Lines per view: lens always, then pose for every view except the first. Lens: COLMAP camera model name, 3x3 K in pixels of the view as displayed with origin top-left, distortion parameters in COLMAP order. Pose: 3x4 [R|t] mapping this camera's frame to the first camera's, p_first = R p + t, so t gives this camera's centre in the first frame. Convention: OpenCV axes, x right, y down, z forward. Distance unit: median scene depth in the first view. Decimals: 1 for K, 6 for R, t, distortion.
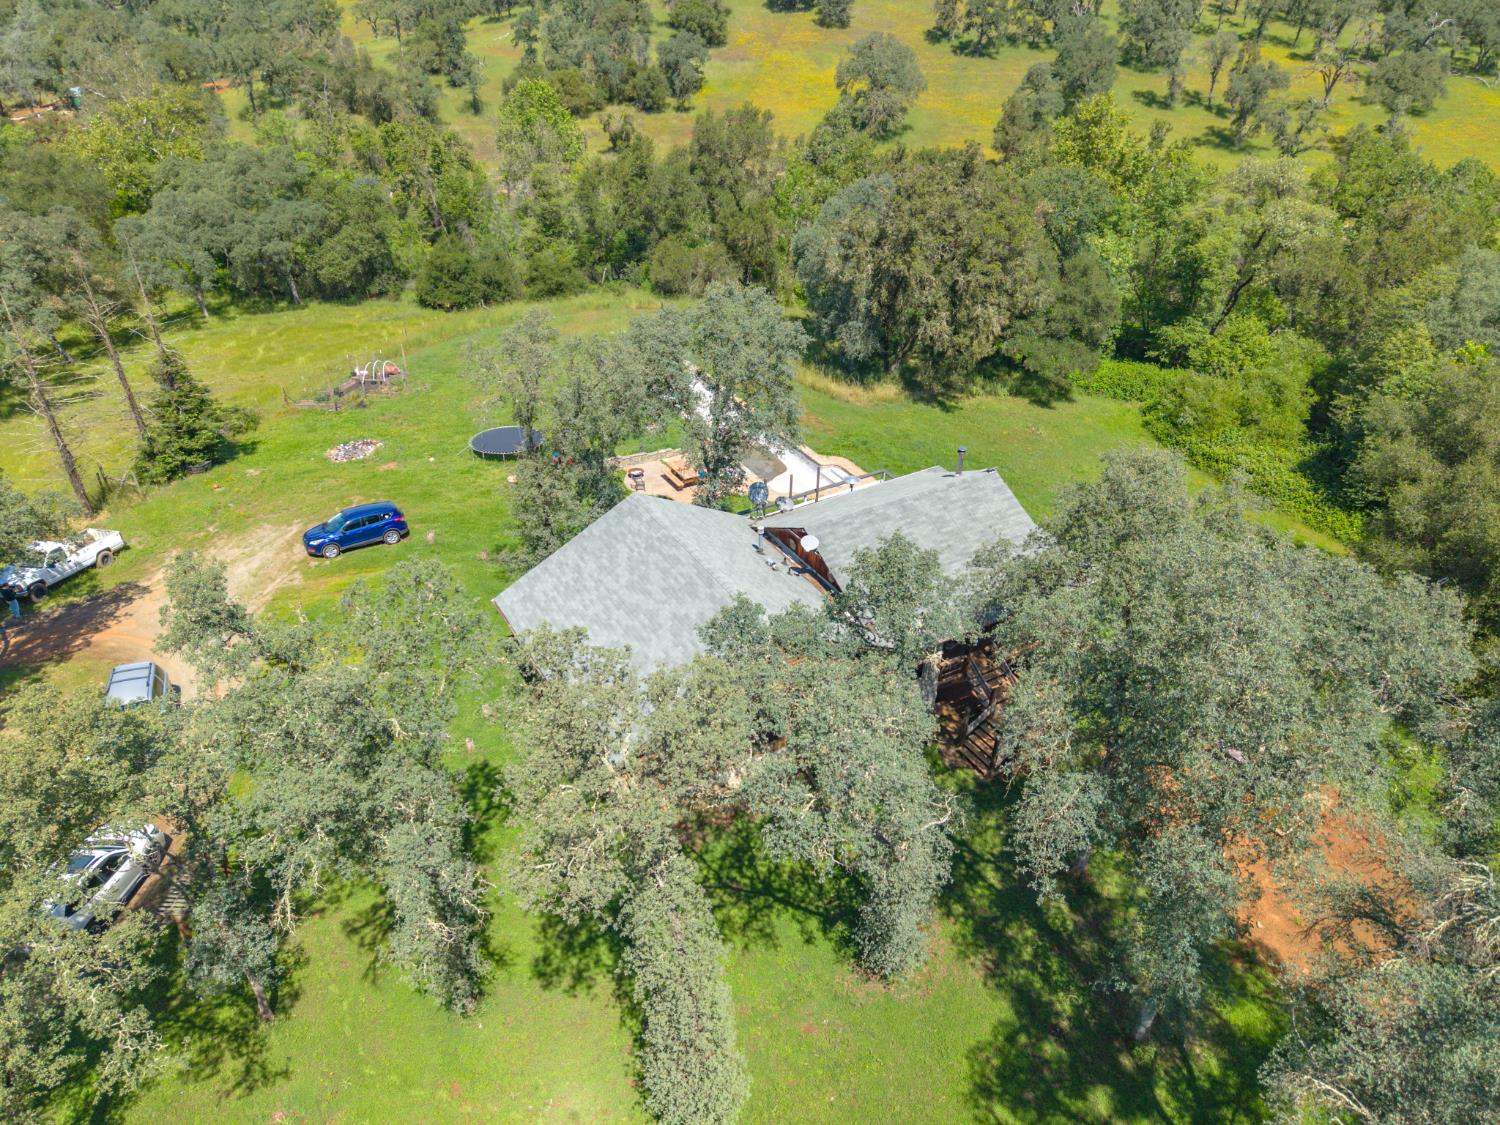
lens RADIAL K [[1005.9, 0, 762.6], [0, 1005.9, 564.1], [0, 0, 1]] dist [0.027720, -0.027024]
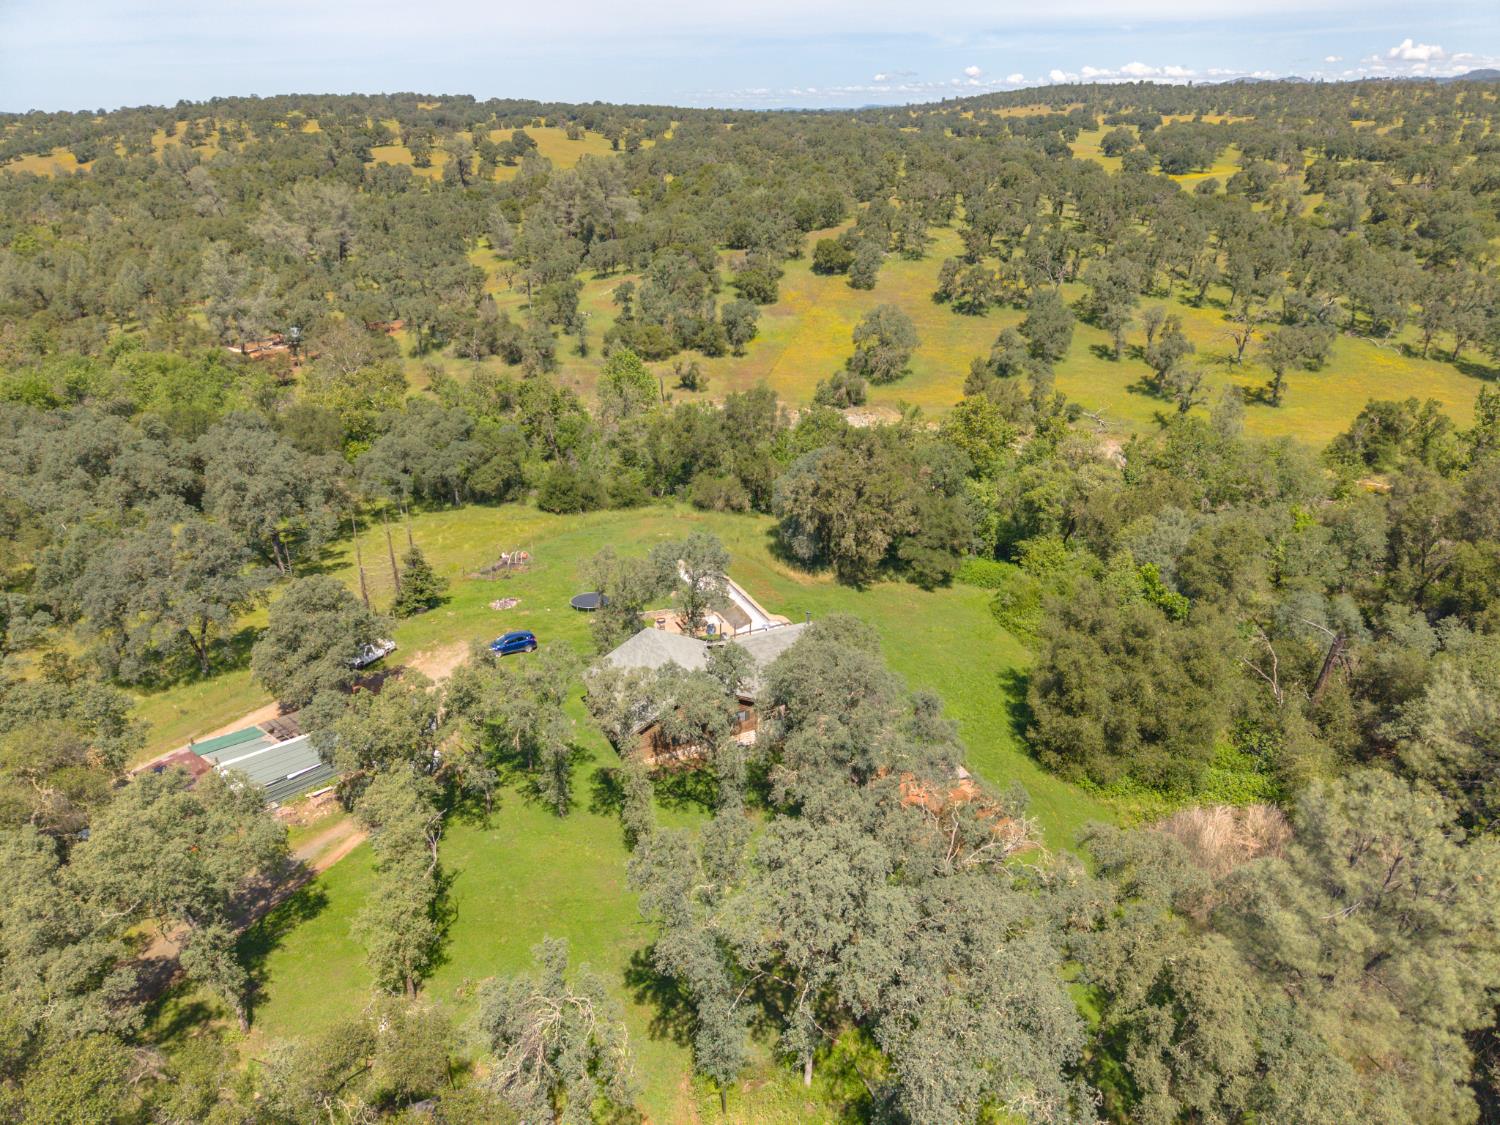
lens RADIAL K [[1005.9, 0, 760.0], [0, 1005.9, 575.9], [0, 0, 1]] dist [0.027720, -0.027024]
pose [[0.996528, 0.030869, -0.077327, 0.112047], [-0.042258, 0.987740, -0.150280, 0.055062], [0.071740, 0.153026, 0.985615, -0.458957]]
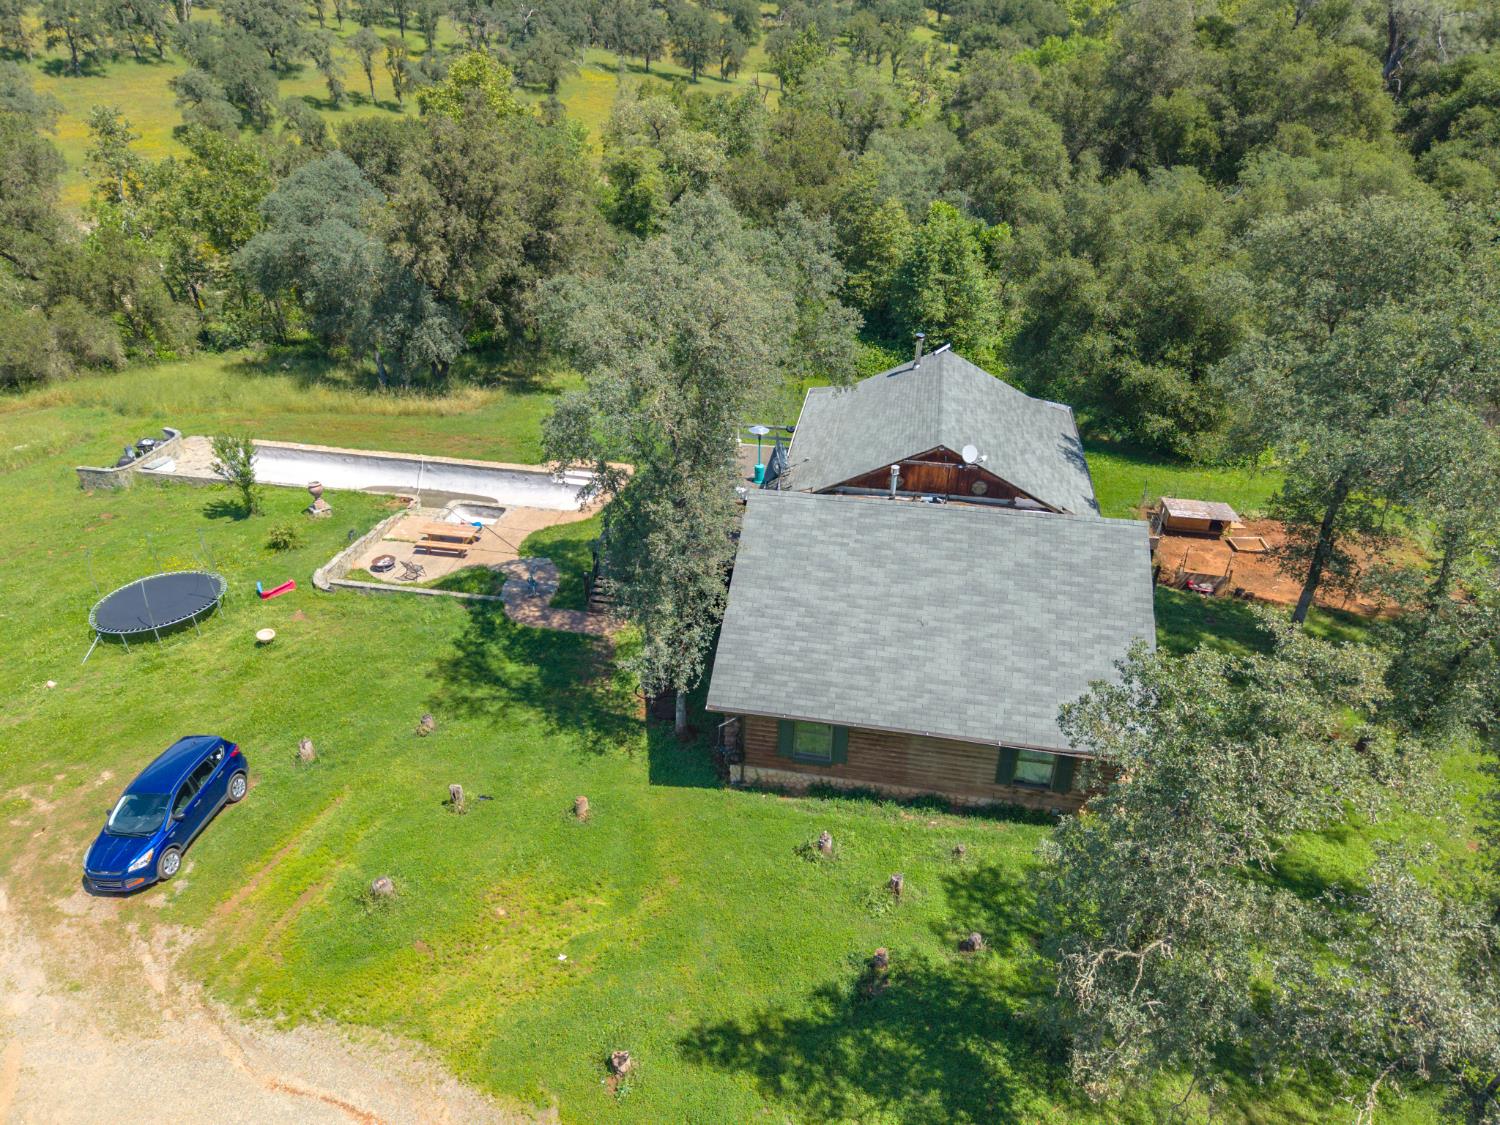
lens RADIAL K [[1005.9, 0, 749.6], [0, 1005.9, 554.6], [0, 0, 1]] dist [0.027720, -0.027024]
pose [[0.650516, -0.384282, 0.655100, -0.260738], [0.407928, 0.904358, 0.125423, -0.050412], [-0.640643, 0.185643, 0.745059, 0.200298]]
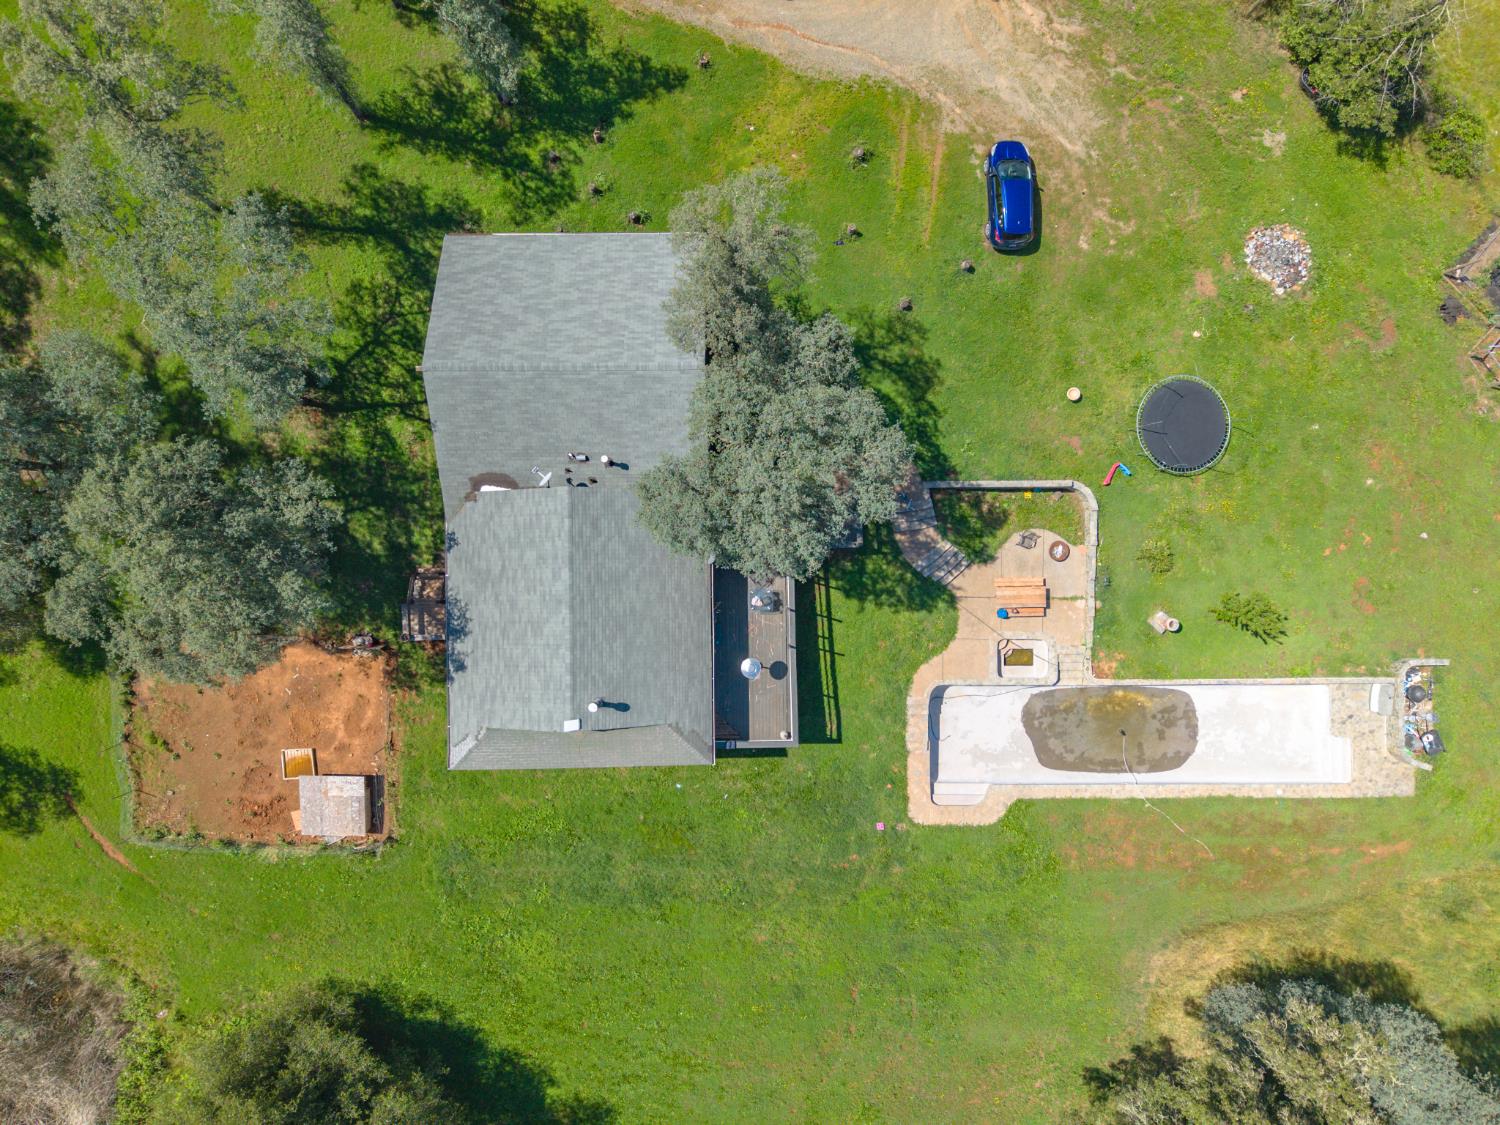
lens RADIAL K [[1005.9, 0, 756.6], [0, 1005.9, 565.3], [0, 0, 1]] dist [0.027720, -0.027024]
pose [[-0.503509, 0.863568, -0.027008, 0.015299], [-0.484498, -0.256331, 0.836395, -0.404855], [0.715360, 0.434218, 0.547462, 0.247576]]
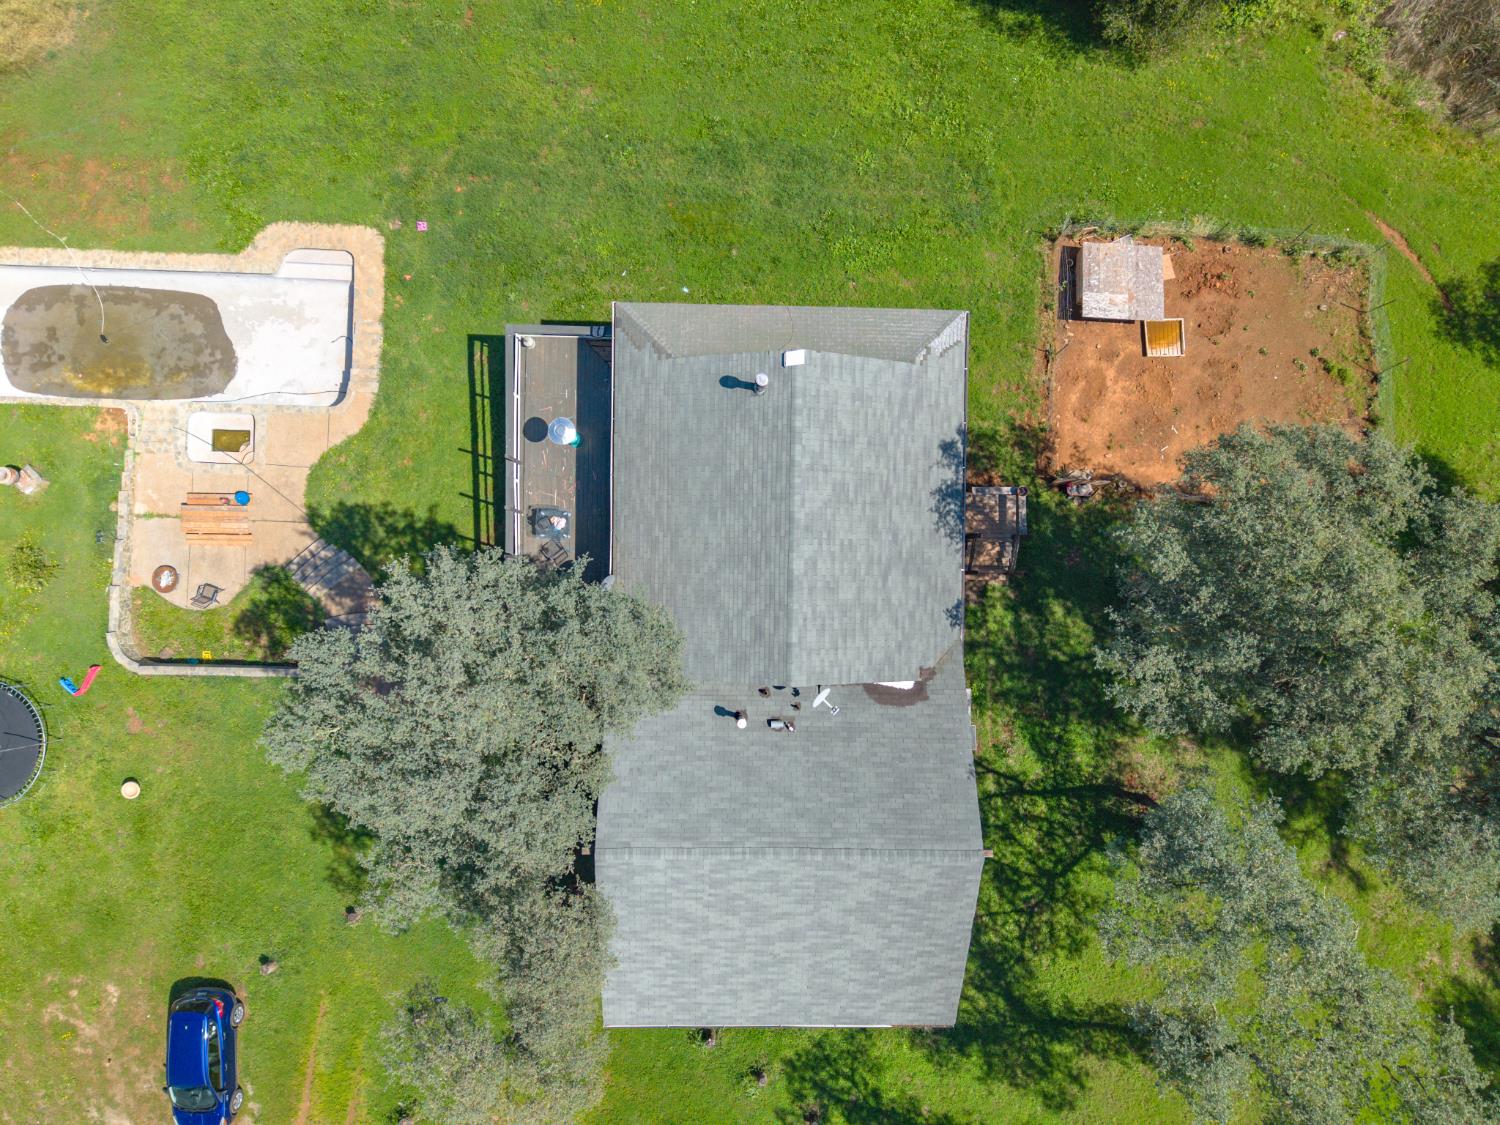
lens RADIAL K [[1005.9, 0, 757.0], [0, 1005.9, 568.4], [0, 0, 1]] dist [0.027720, -0.027024]
pose [[0.528889, -0.848685, 0.003107, 0.038852], [0.438786, 0.276575, 0.854969, -0.283972], [-0.726459, -0.450820, 0.518669, 0.272181]]
